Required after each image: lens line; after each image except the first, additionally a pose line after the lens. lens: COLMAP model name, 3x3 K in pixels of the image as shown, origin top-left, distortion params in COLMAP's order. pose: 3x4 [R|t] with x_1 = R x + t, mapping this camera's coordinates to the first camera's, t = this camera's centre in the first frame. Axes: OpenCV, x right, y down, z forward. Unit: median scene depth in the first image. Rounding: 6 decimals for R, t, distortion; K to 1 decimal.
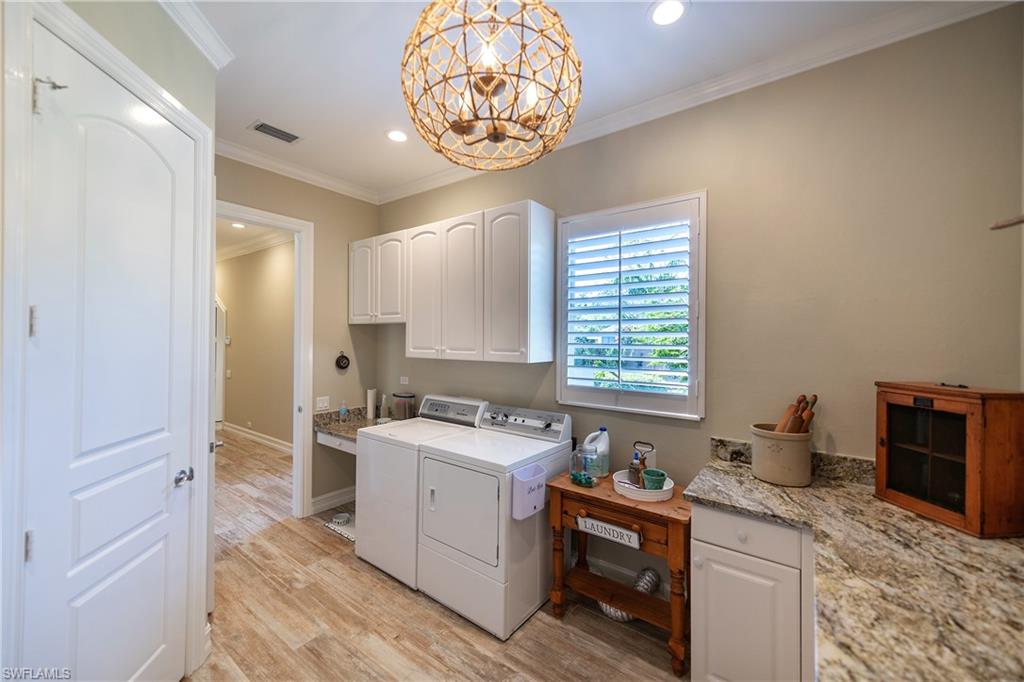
lens RADIAL K [[406.9, 0, 514.0], [0, 406.9, 340.6], [0, 0, 1]] dist [0.001048, -0.000098]
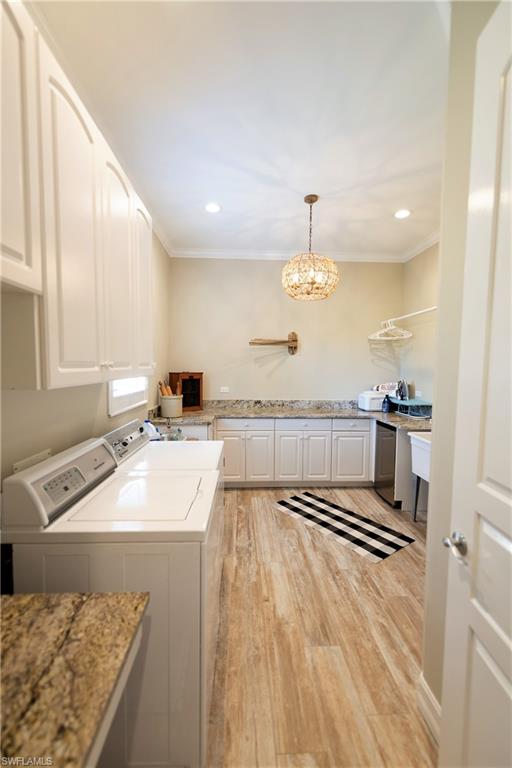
lens RADIAL K [[305.2, 0, 257.8], [0, 305.2, 383.3], [0, 0, 1]] dist [0.001048, -0.000098]
pose [[-0.627567, -0.062213, 0.776073, -0.960219], [-0.012822, 0.997493, 0.069594, 0.015536], [-0.778457, 0.033725, -0.626791, 1.603583]]
